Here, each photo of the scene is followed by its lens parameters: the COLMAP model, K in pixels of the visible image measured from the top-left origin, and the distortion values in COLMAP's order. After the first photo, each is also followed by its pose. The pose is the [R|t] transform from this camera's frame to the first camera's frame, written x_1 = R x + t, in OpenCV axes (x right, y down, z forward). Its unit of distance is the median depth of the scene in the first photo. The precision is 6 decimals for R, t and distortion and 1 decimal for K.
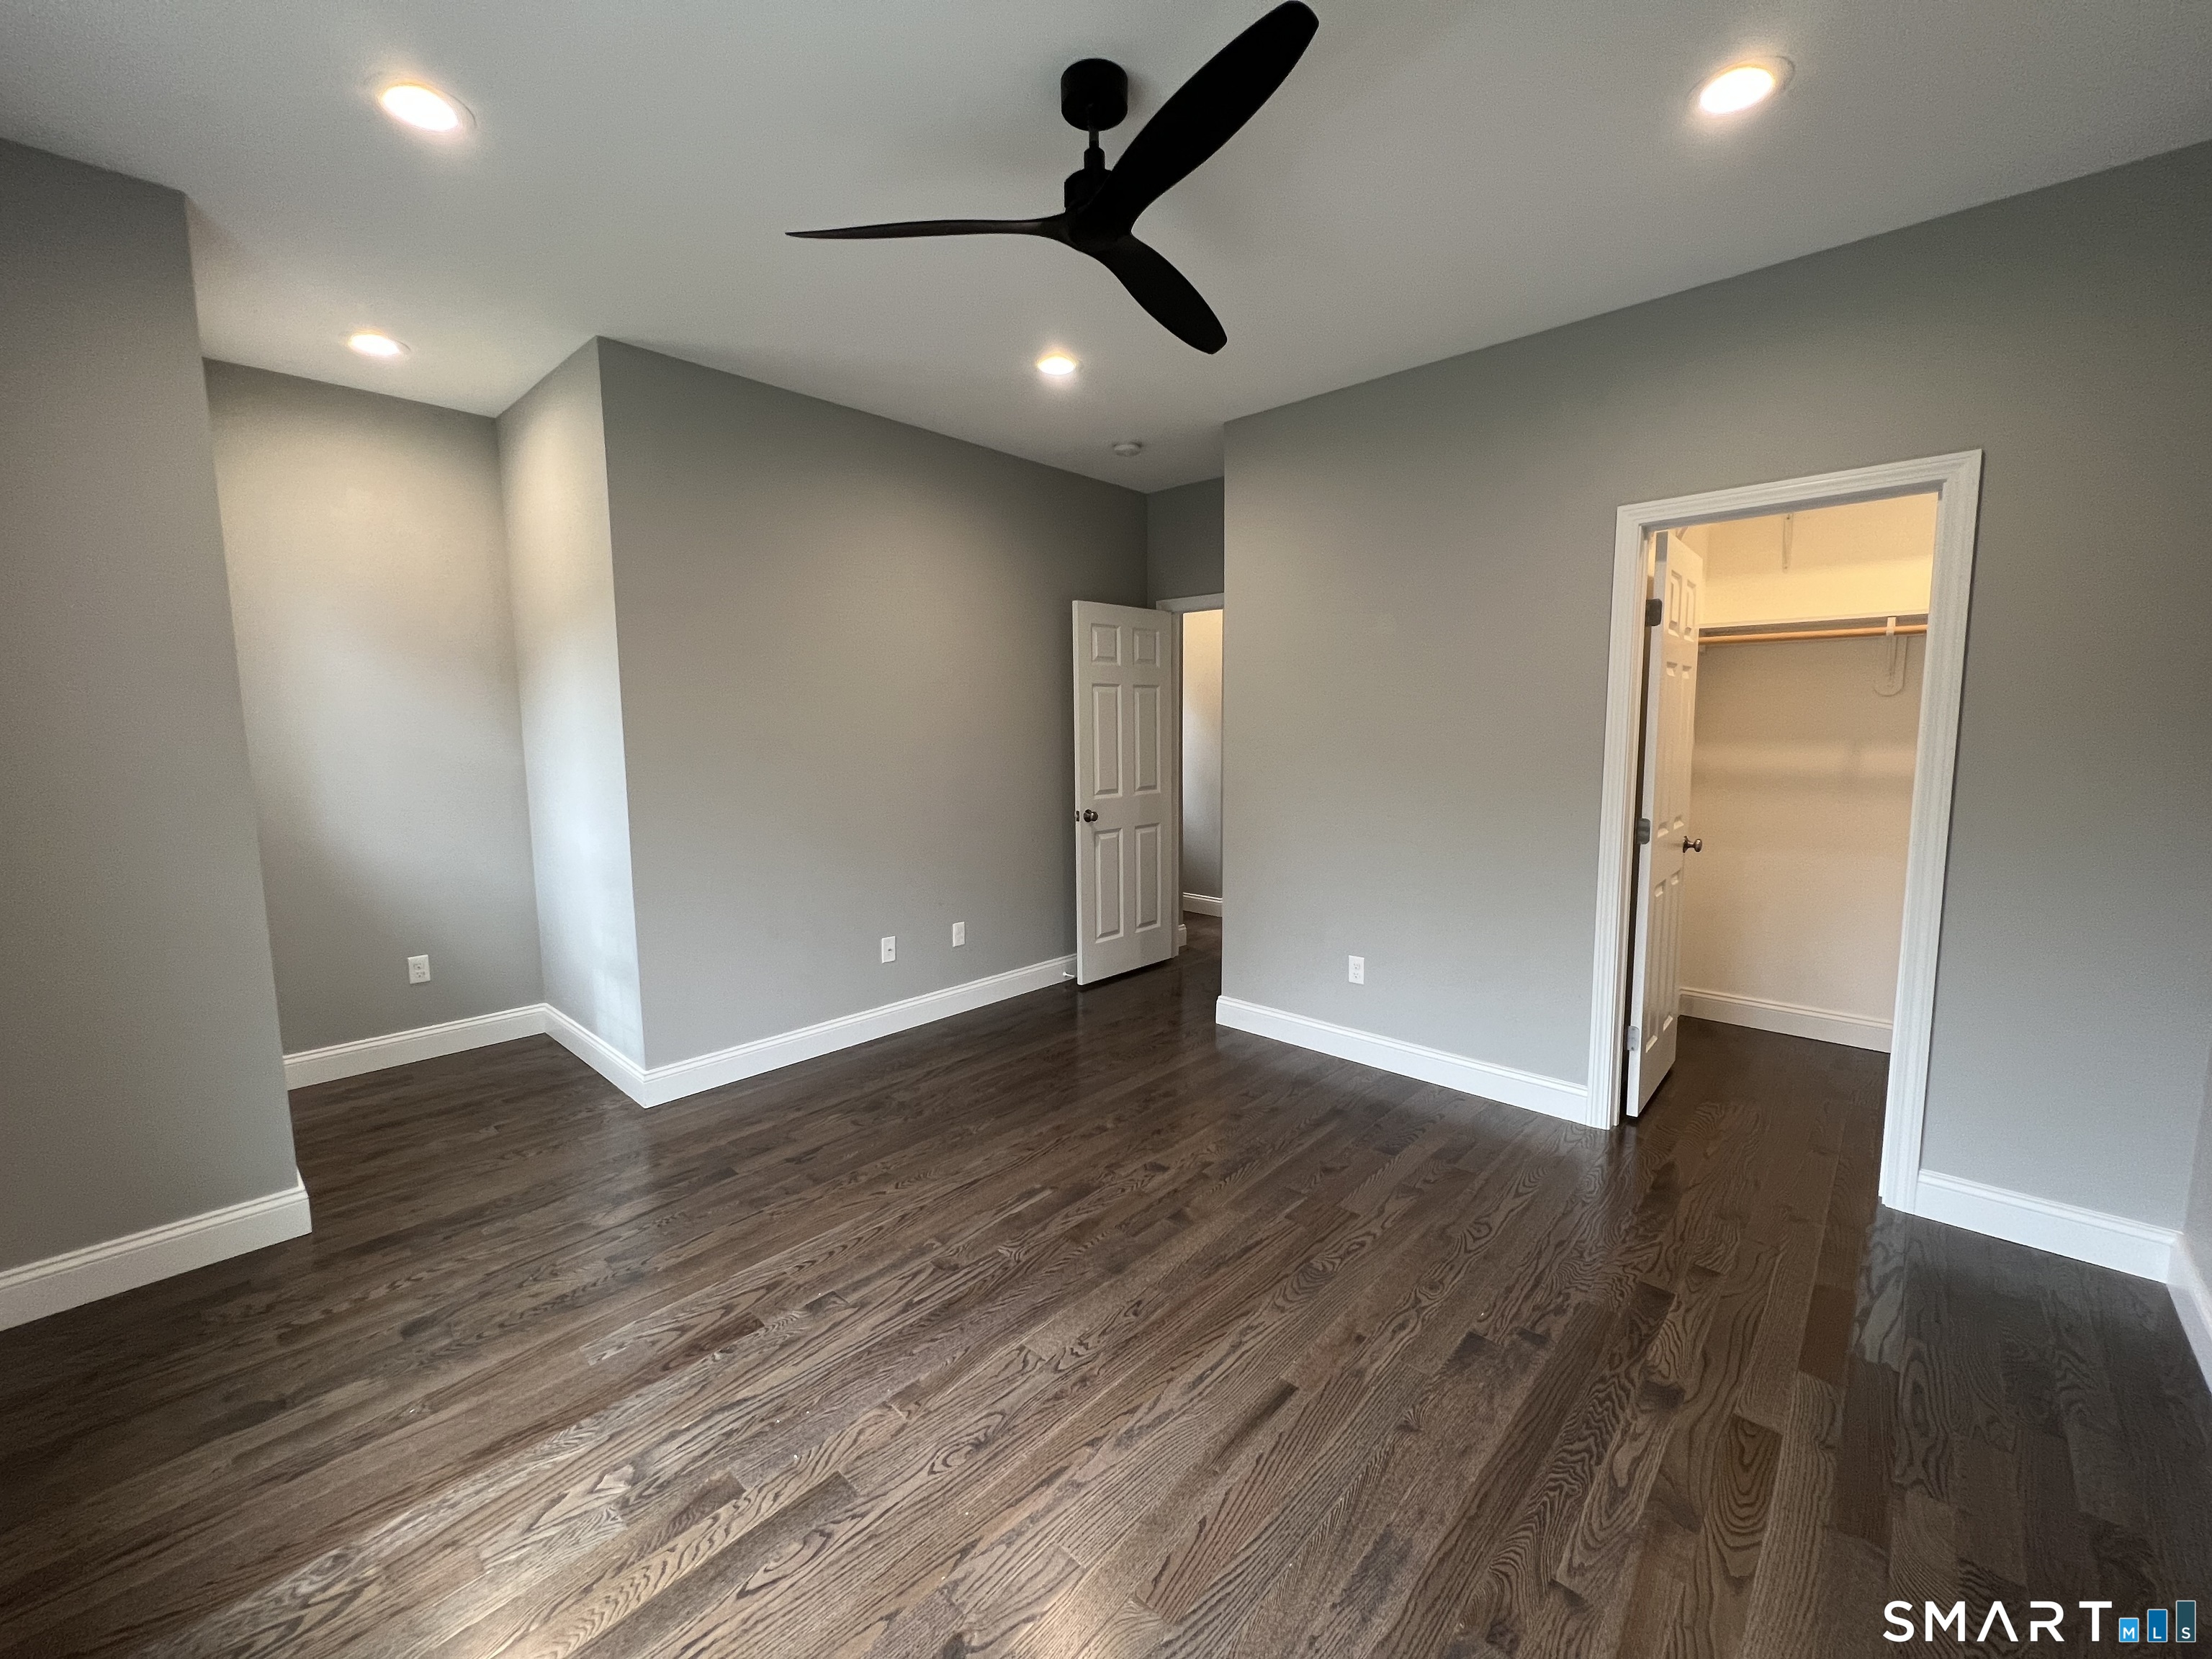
lens RADIAL K [[873.0, 0, 1096.4], [0, 873.0, 823.8], [0, 0, 1]] dist [-0.006006, 0.001059]
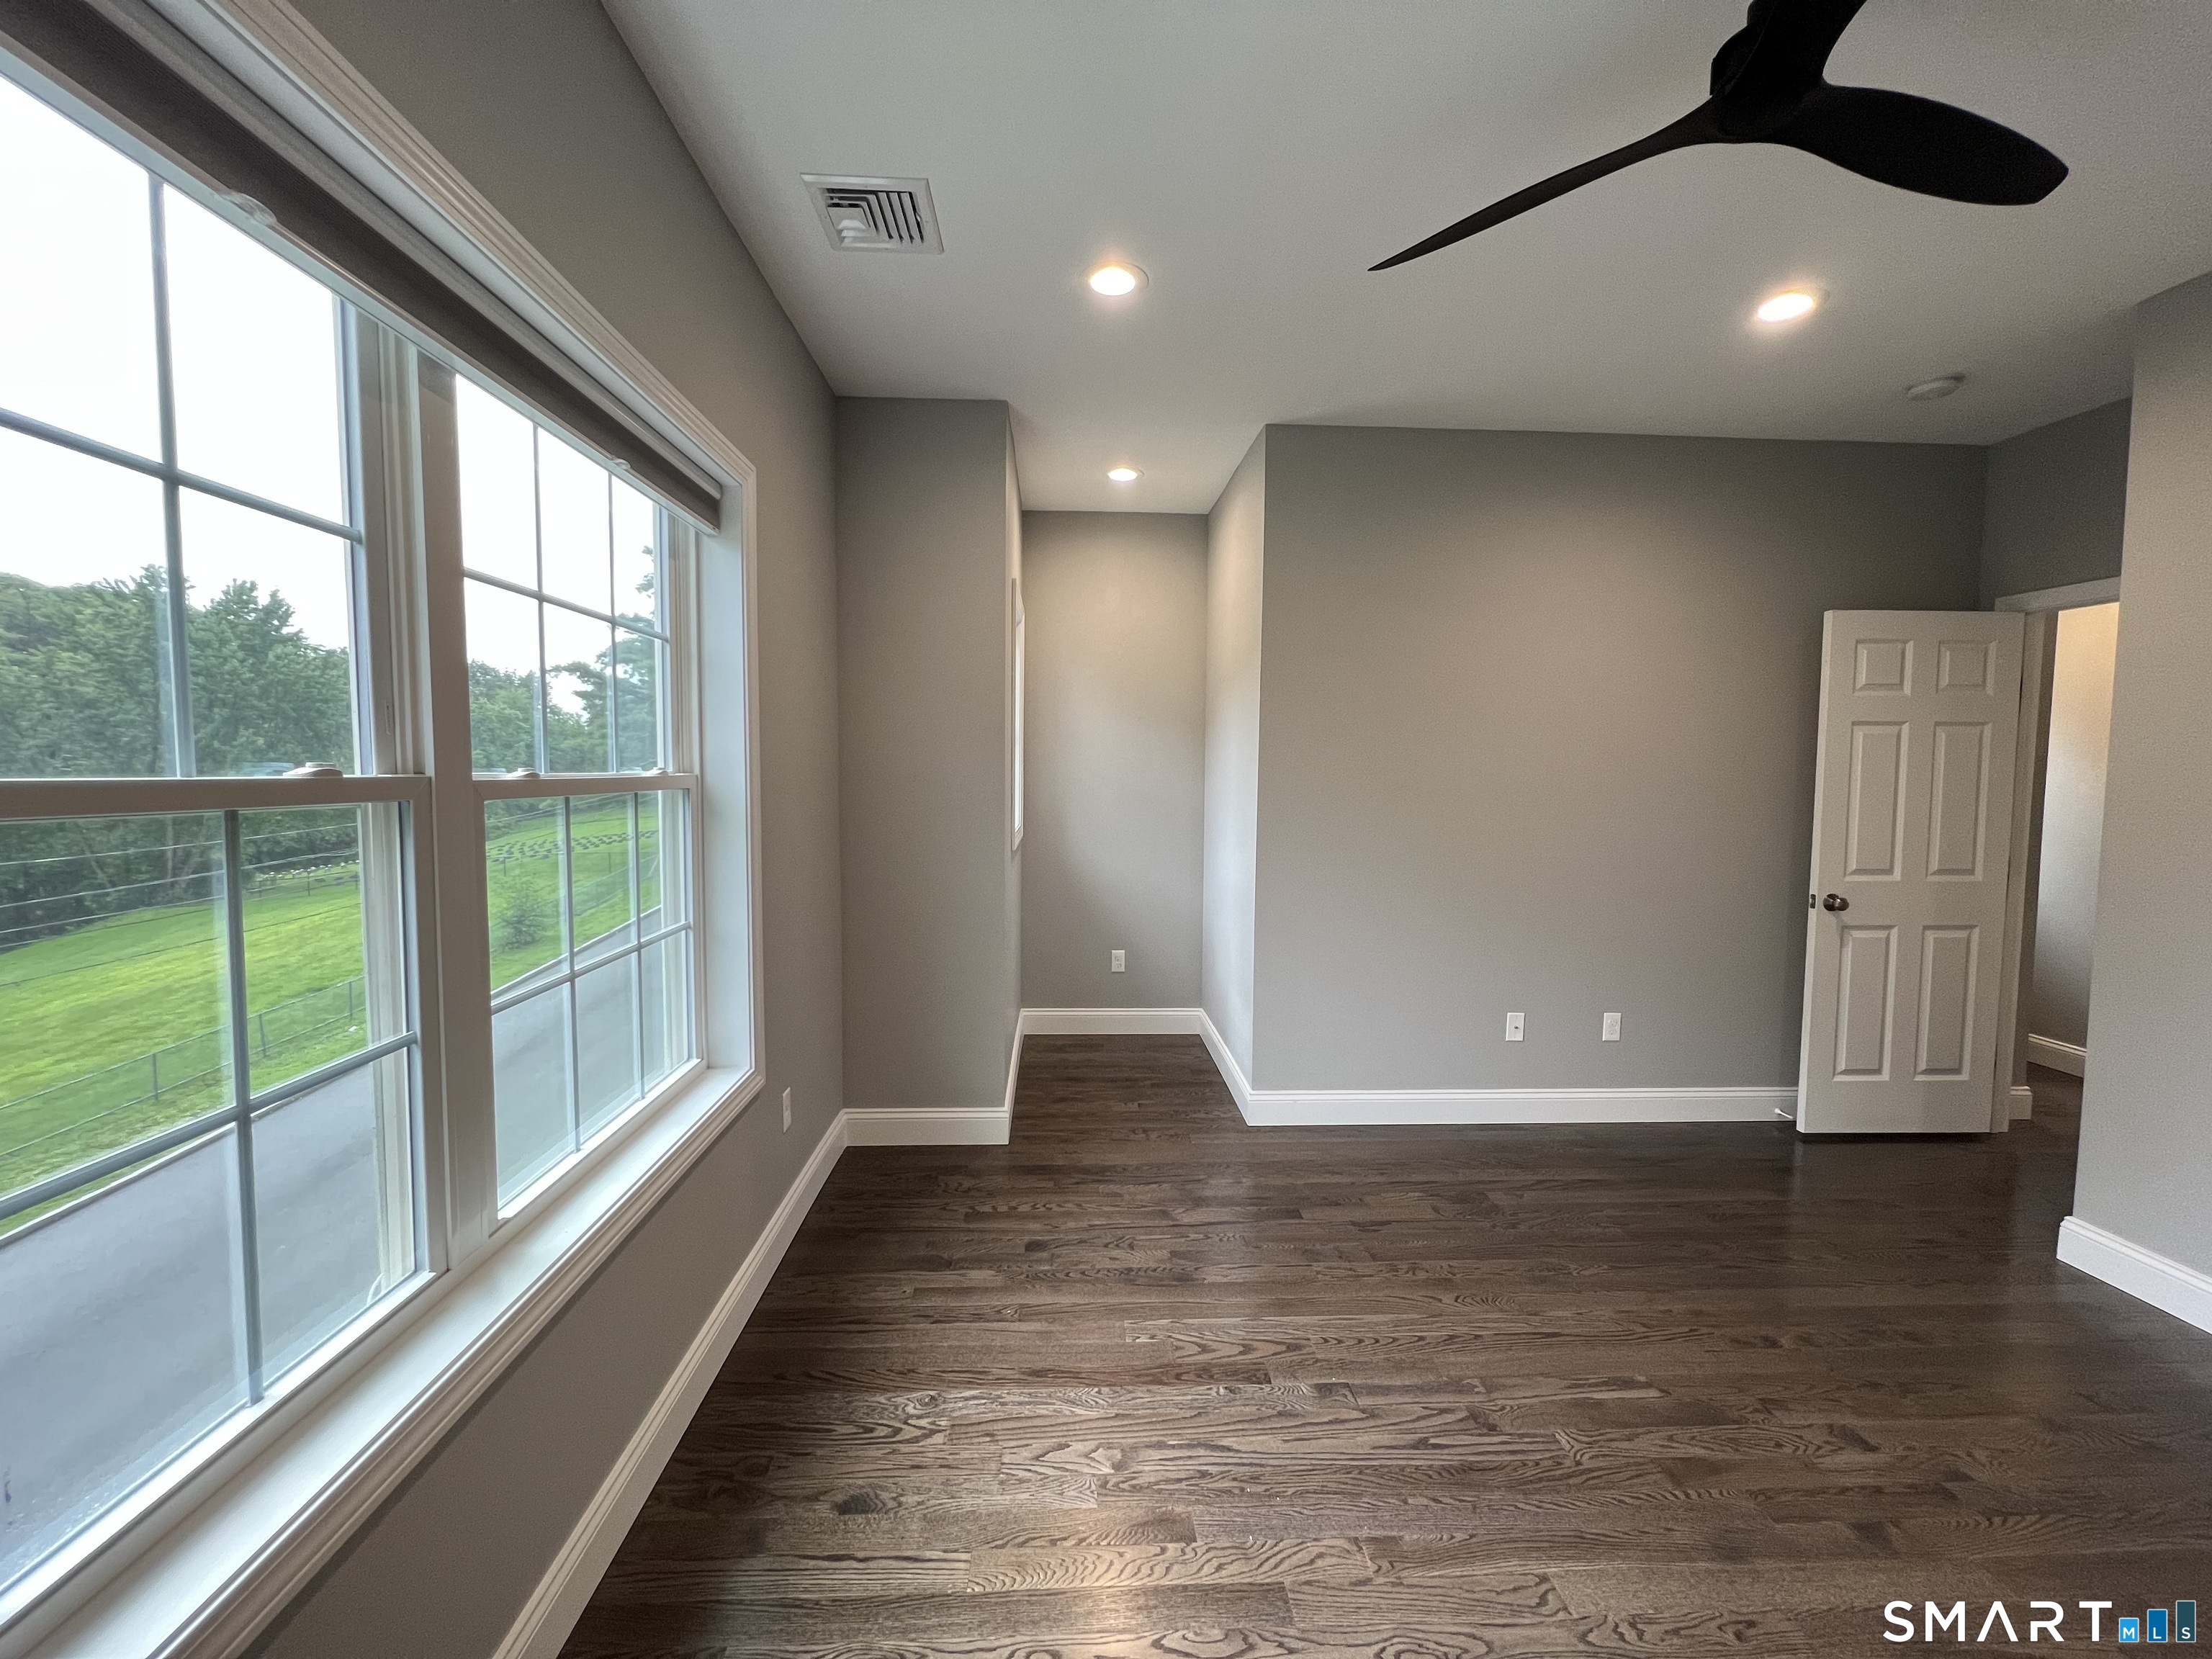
lens RADIAL K [[873.0, 0, 1102.5], [0, 873.0, 827.3], [0, 0, 1]] dist [-0.006006, 0.001059]
pose [[0.717251, 0.058633, -0.694344, 0.088991], [-0.093008, 0.995593, -0.012005, -0.010741], [0.690580, 0.073190, 0.719543, 0.087235]]
